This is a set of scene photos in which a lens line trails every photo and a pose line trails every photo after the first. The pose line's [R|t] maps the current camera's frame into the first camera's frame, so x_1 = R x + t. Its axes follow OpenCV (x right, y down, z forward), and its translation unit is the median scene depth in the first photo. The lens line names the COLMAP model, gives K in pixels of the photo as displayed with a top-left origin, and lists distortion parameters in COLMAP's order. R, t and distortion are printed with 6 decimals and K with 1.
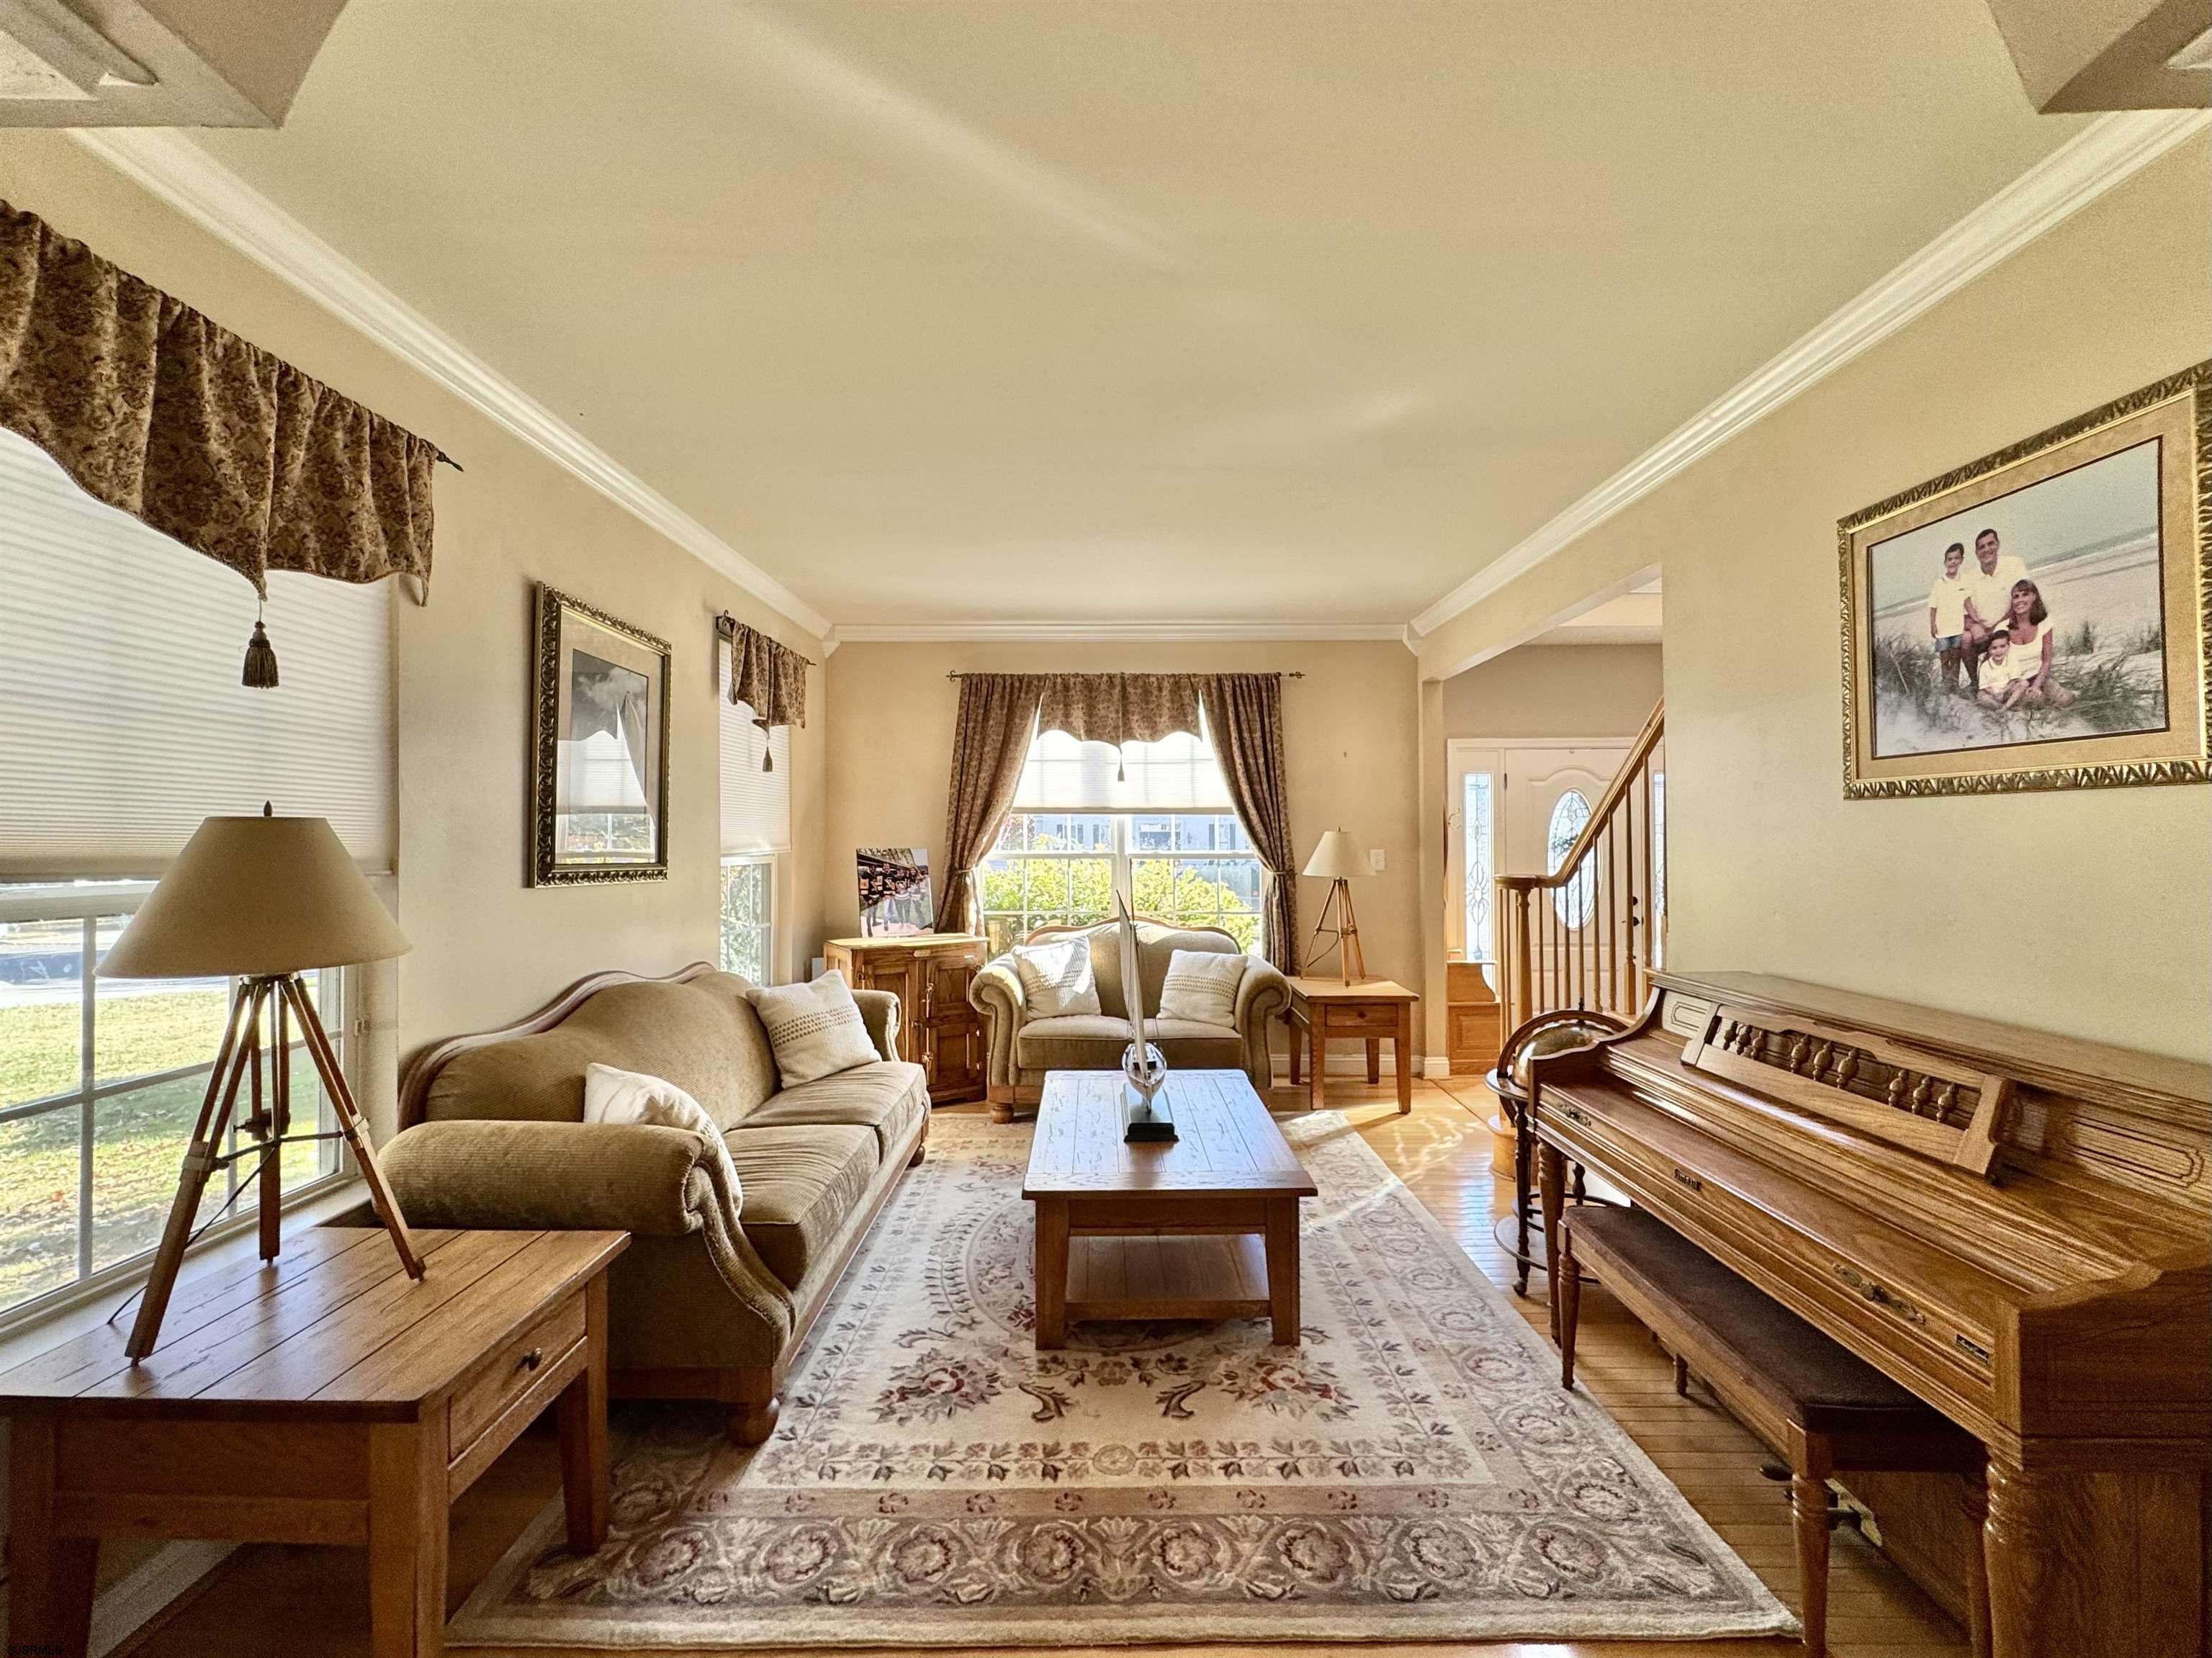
lens RADIAL K [[933.7, 0, 1124.2], [0, 933.7, 832.2], [0, 0, 1]] dist [-0.011811, -0.000233]
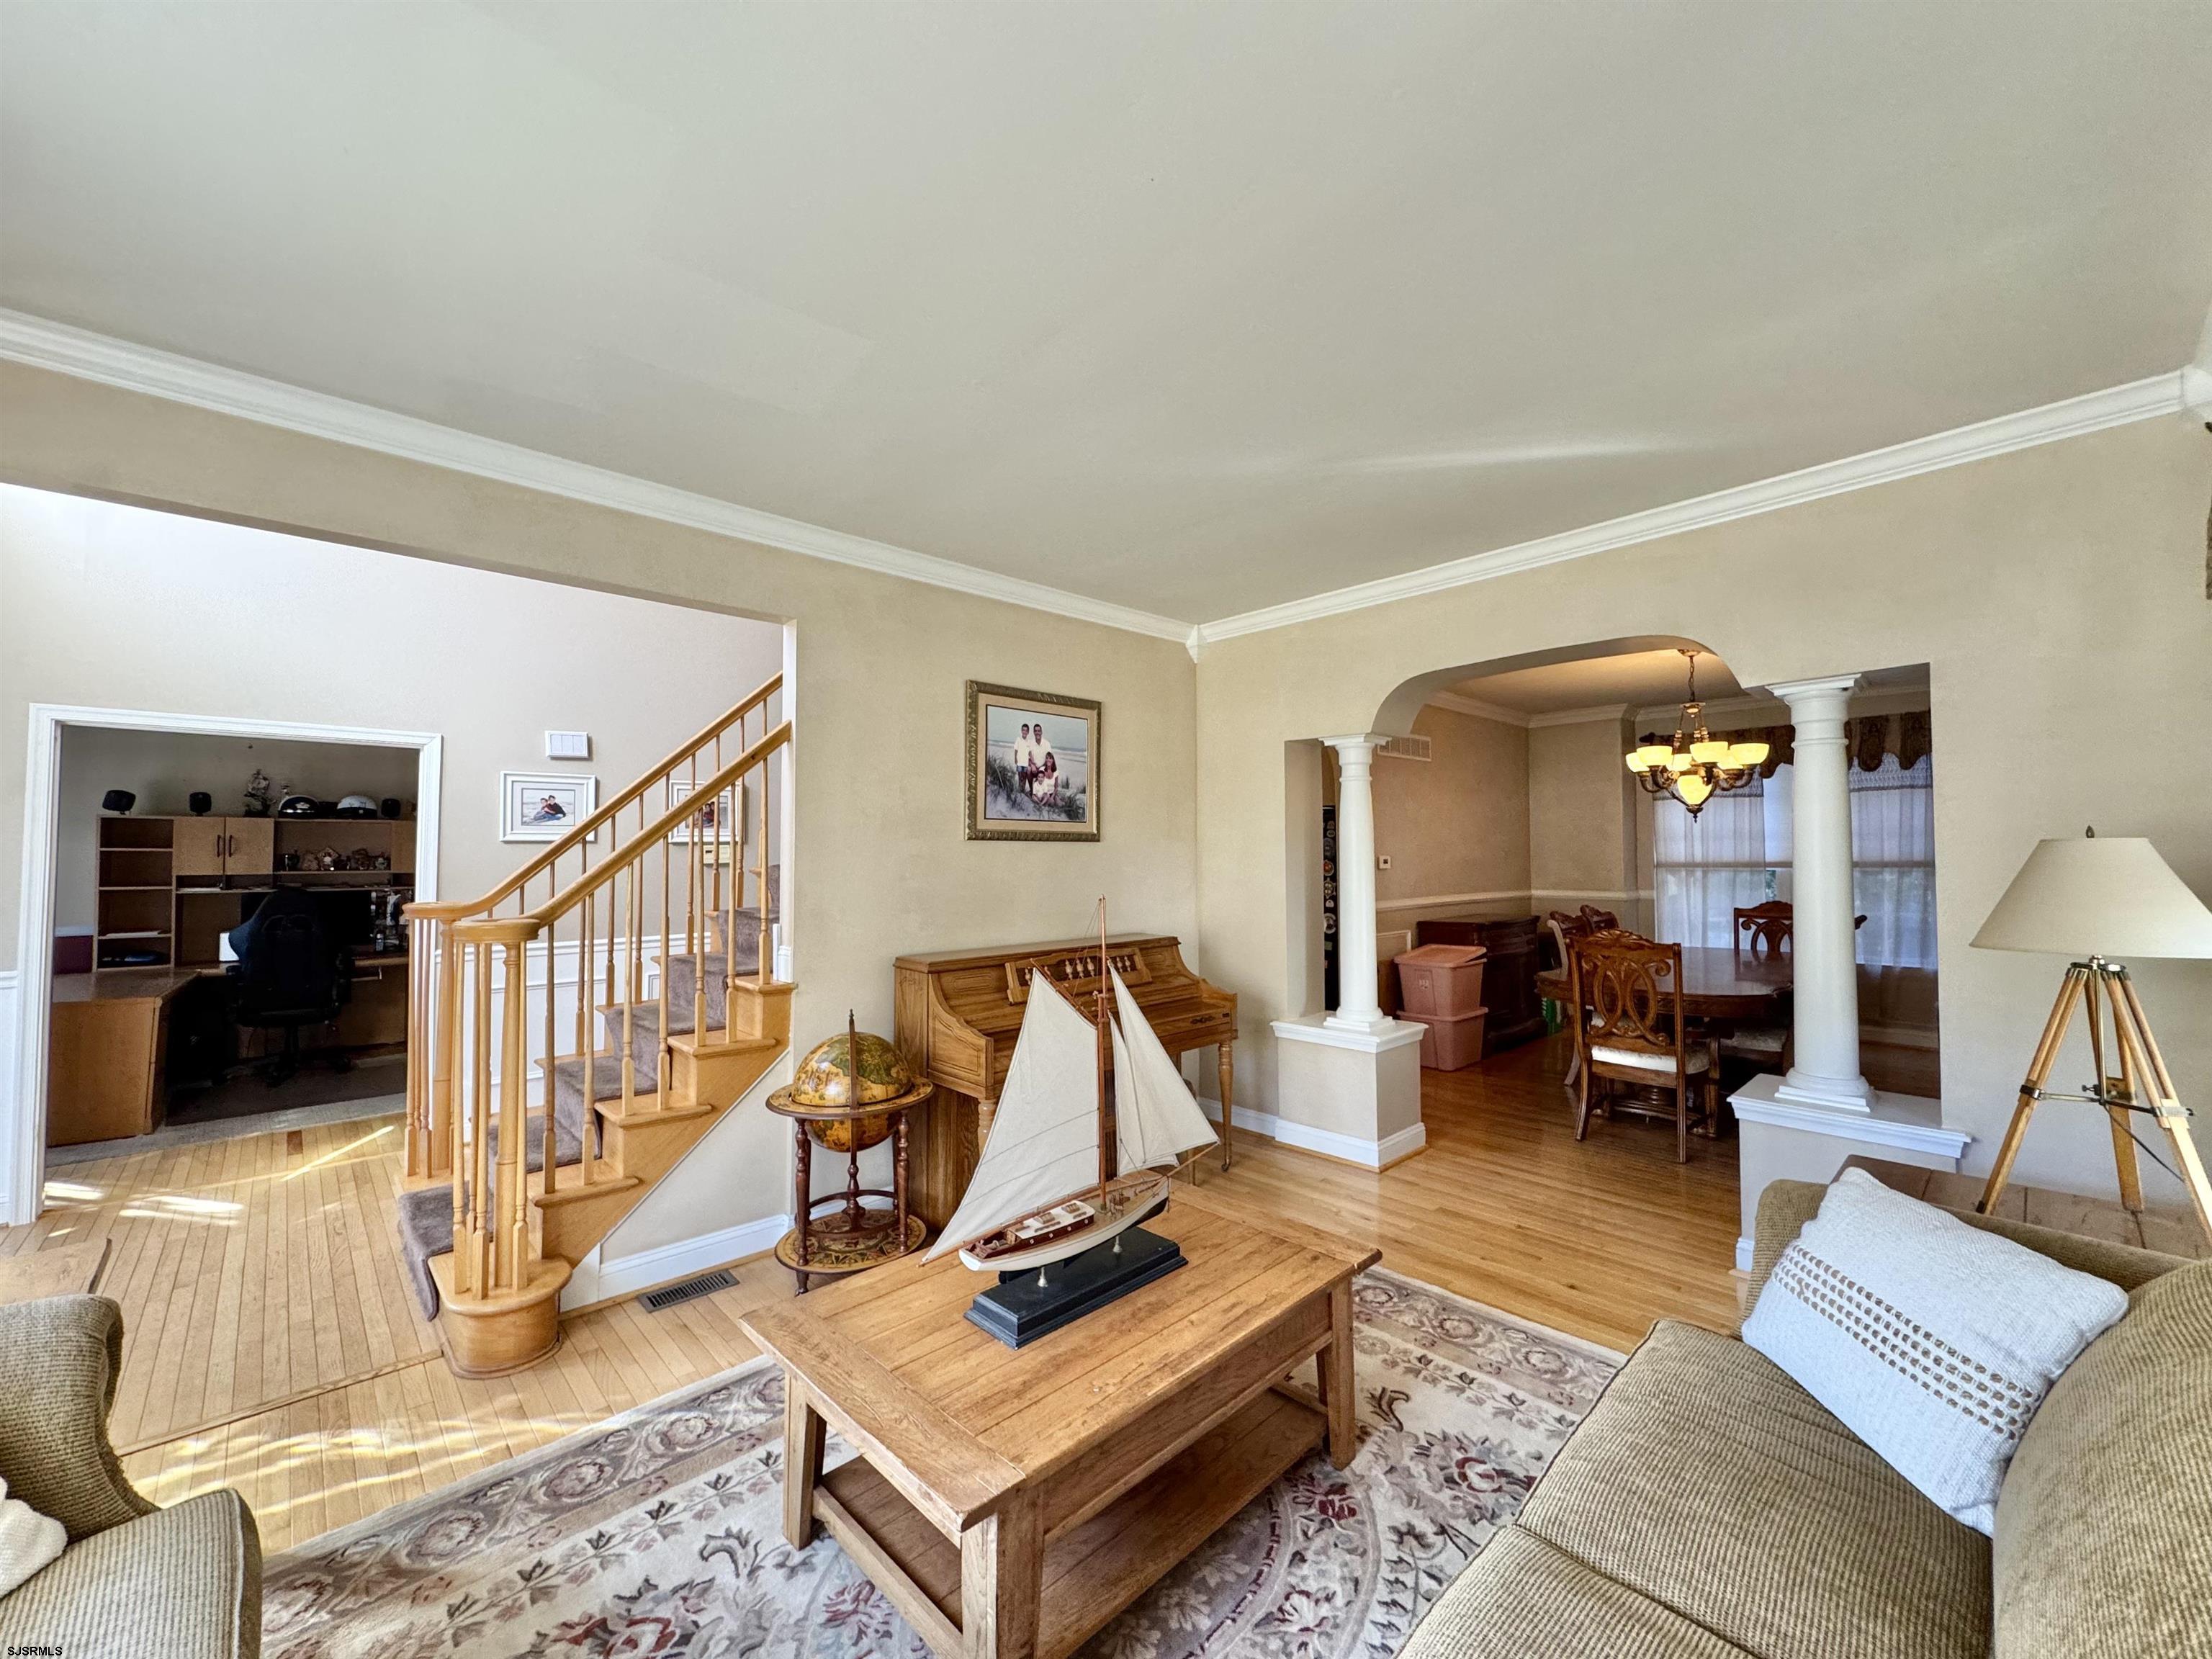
lens RADIAL K [[880.0, 0, 1106.1], [0, 880.0, 826.2], [0, 0, 1]] dist [-0.001654, 0.000106]
pose [[-0.683235, 0.033670, 0.729422, -0.695806], [0.005241, 0.999137, -0.041211, 0.010289], [-0.730180, -0.024334, -0.682822, 2.200843]]
